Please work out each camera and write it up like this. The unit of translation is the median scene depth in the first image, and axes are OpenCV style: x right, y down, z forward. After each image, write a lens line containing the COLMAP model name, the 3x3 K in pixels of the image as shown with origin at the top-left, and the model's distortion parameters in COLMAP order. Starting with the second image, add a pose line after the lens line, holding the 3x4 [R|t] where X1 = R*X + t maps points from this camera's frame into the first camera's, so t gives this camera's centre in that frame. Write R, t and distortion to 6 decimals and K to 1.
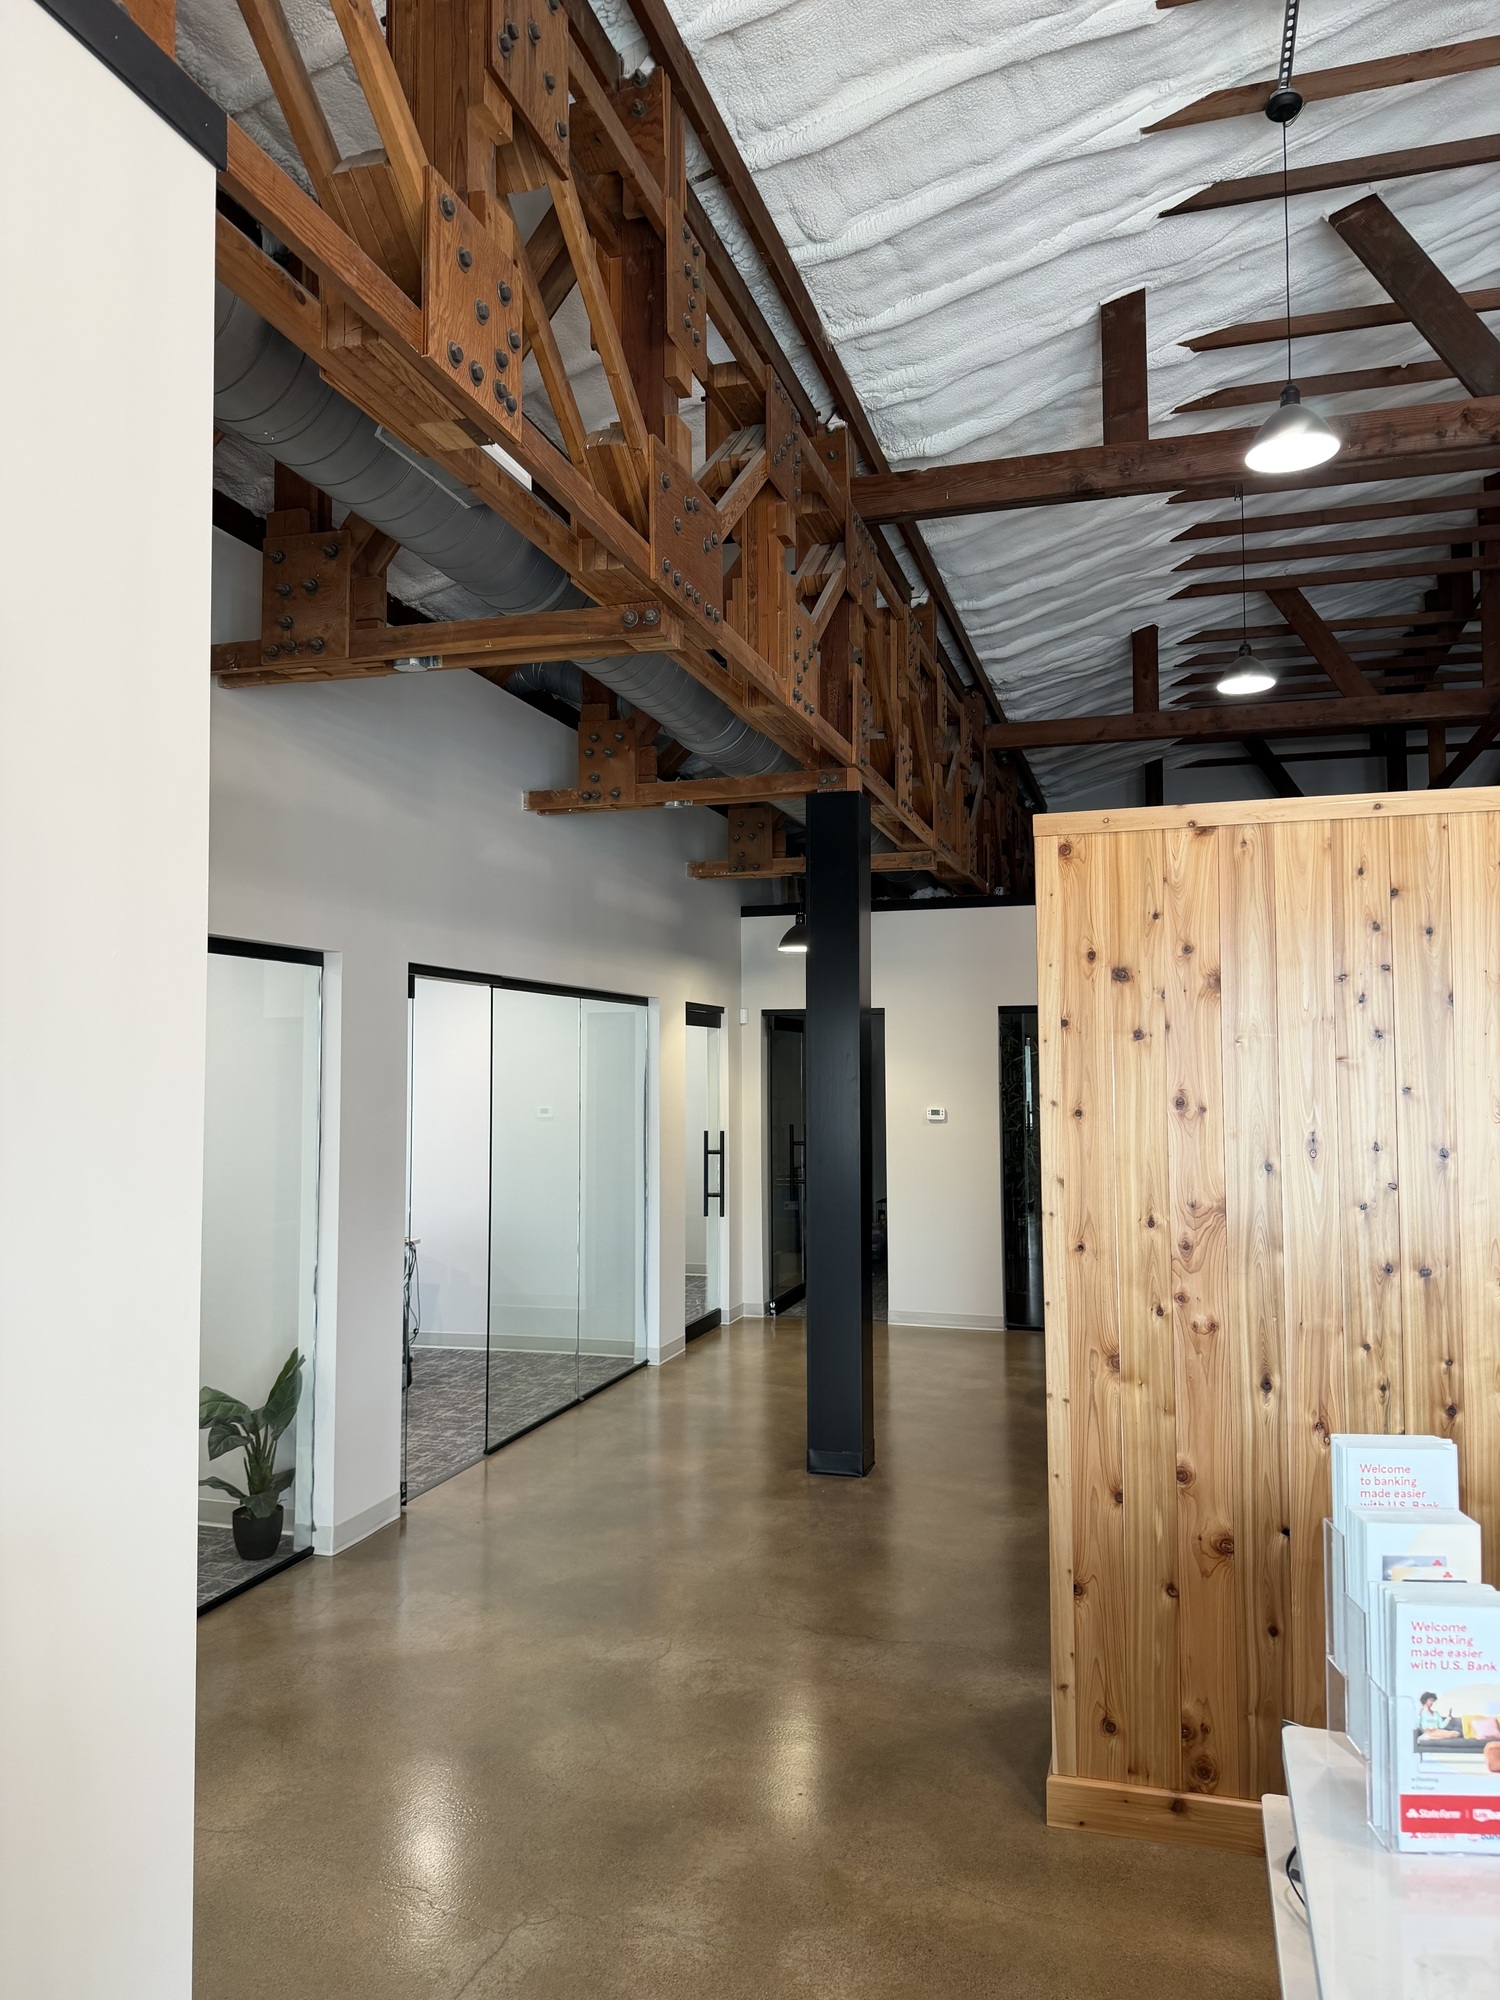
lens RADIAL K [[1392.0, 0, 750.7], [0, 1392.0, 1030.0], [0, 0, 1]] dist [0.038400, -0.051110]
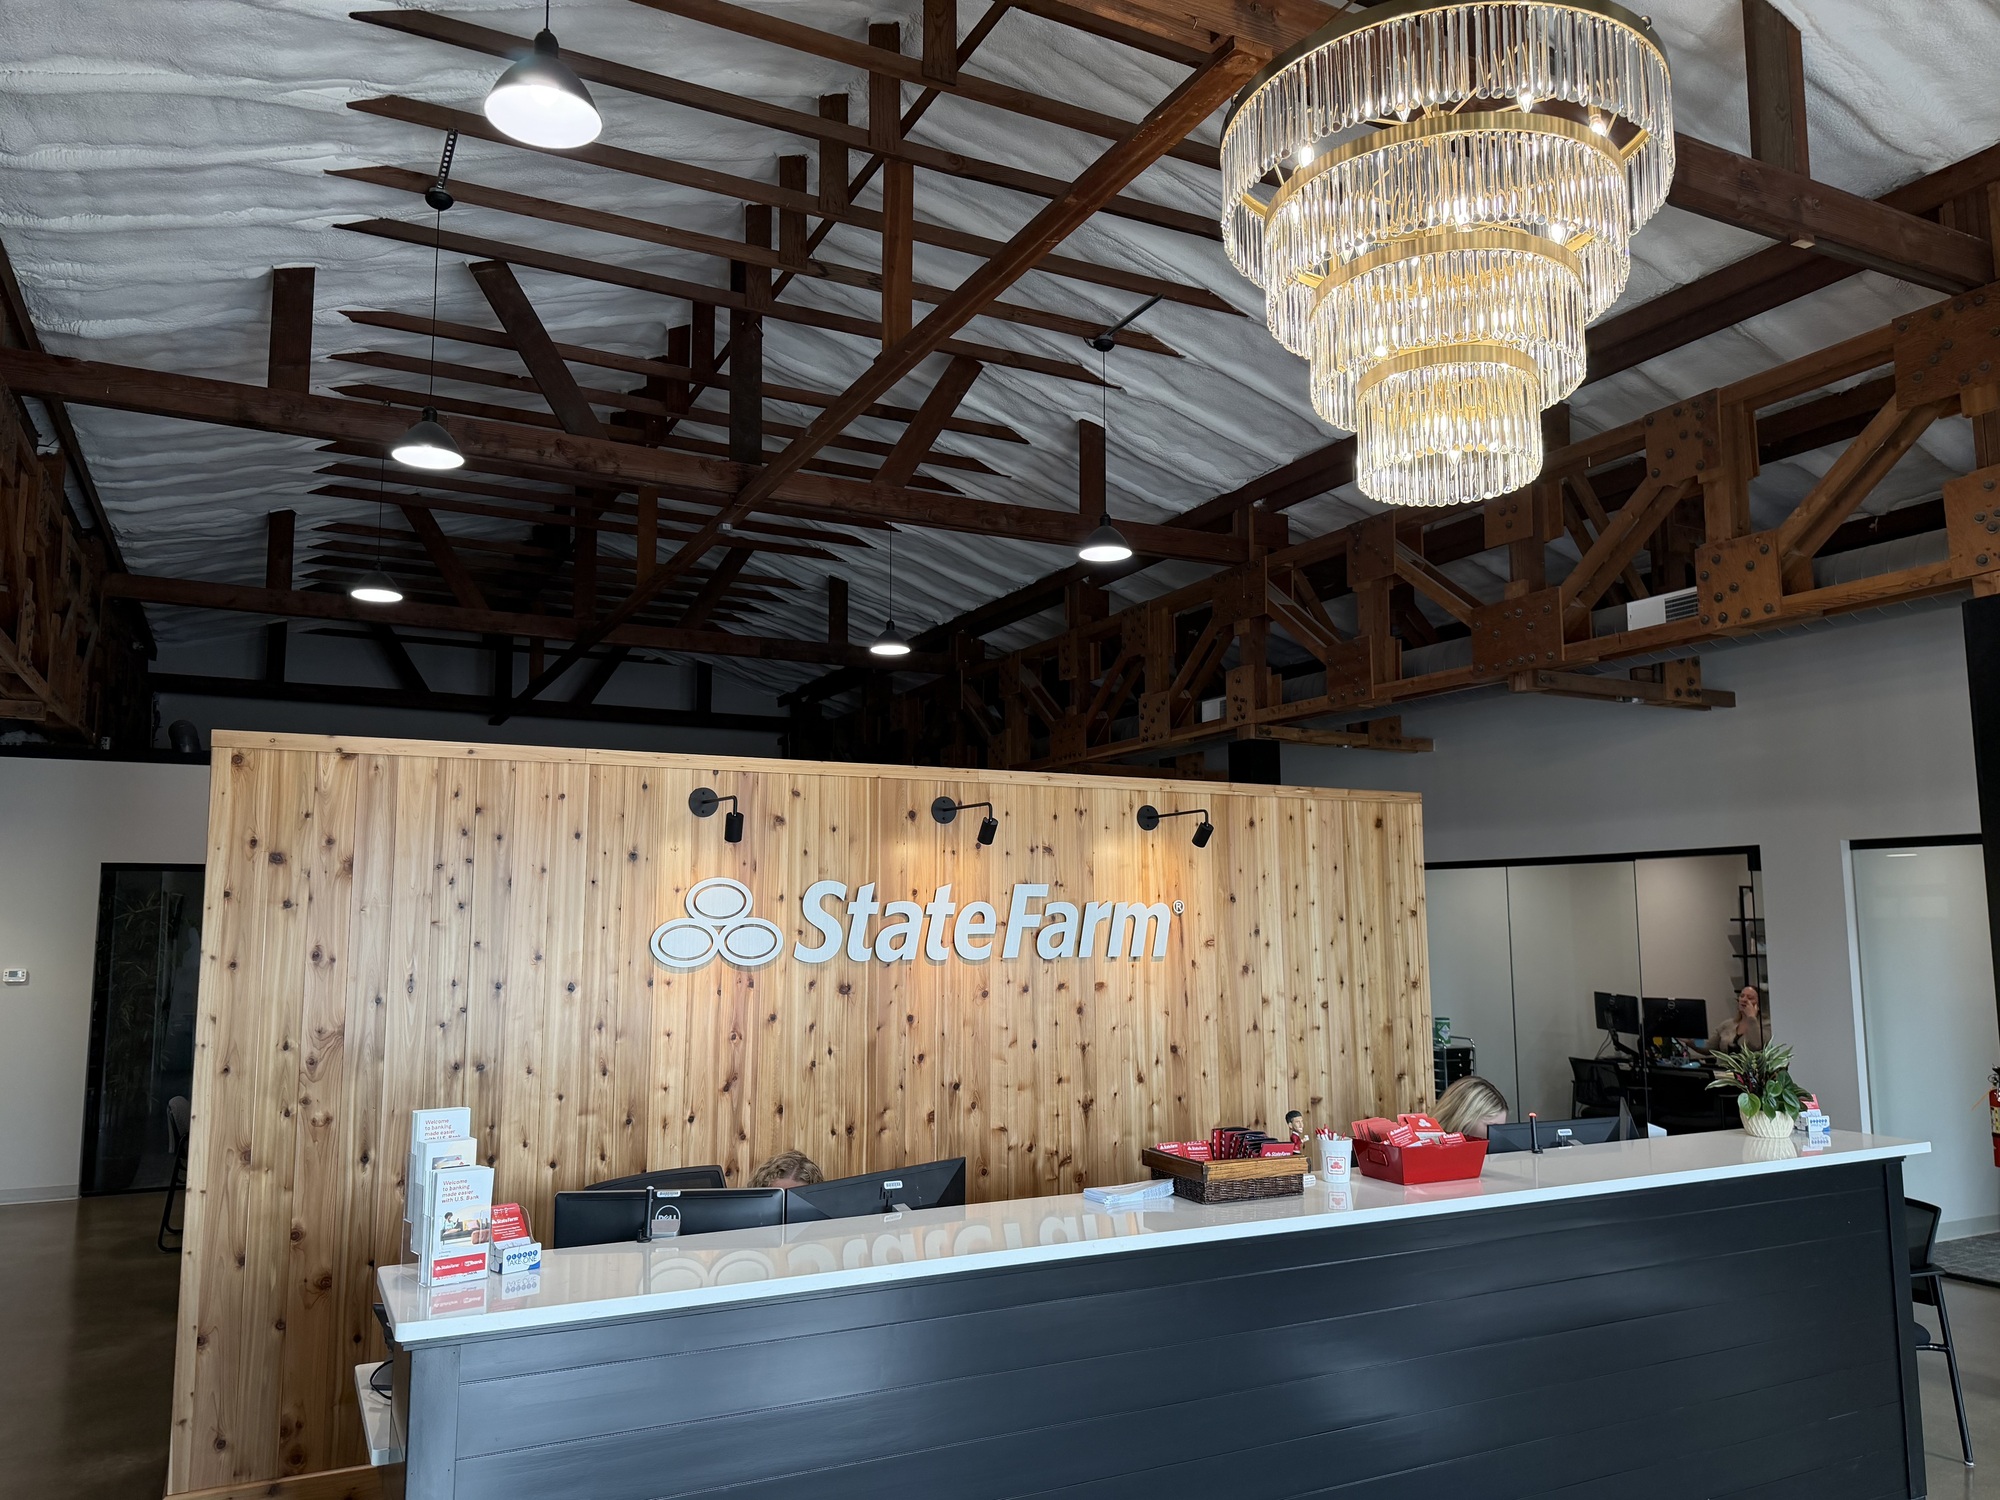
lens RADIAL K [[1392.0, 0, 1006.1], [0, 1392.0, 743.9], [0, 0, 1]] dist [0.038400, -0.051110]
pose [[0.709816, 0.090928, 0.698494, -0.187197], [-0.024079, 0.994186, -0.104951, -0.025774], [-0.703975, 0.057677, 0.707879, -0.453025]]
